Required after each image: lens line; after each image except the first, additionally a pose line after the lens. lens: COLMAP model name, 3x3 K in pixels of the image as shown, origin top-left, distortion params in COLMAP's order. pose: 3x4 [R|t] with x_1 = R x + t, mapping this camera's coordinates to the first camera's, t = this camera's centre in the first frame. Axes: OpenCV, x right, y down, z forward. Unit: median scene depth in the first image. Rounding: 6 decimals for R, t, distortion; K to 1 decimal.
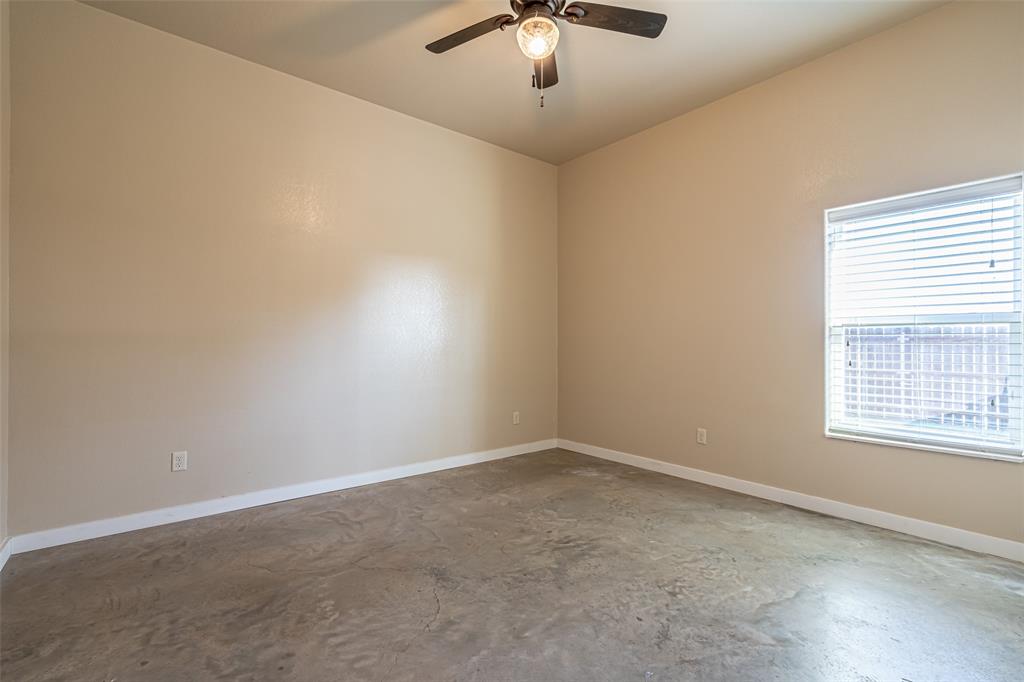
lens RADIAL K [[470.6, 0, 516.3], [0, 470.6, 341.7], [0, 0, 1]] dist [-0.000315, 0.000527]
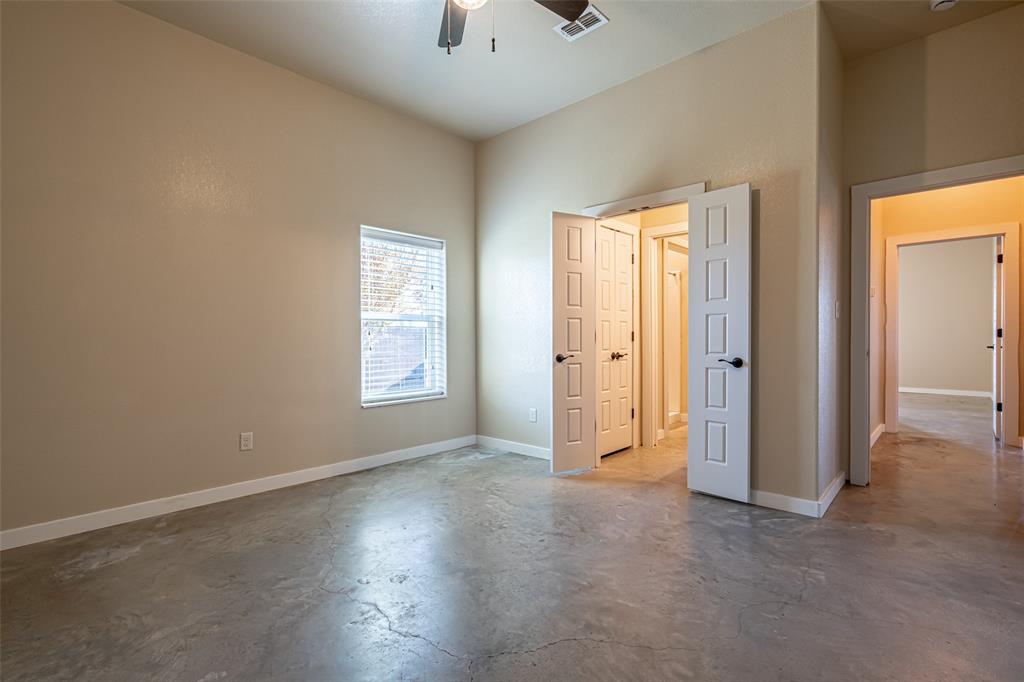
lens RADIAL K [[470.6, 0, 516.3], [0, 470.6, 340.0], [0, 0, 1]] dist [-0.000315, 0.000527]
pose [[-0.141032, -0.007731, 0.989975, -0.646651], [-0.002967, 0.999968, 0.007387, 0.011304], [-0.990001, -0.001896, -0.141051, 0.789811]]
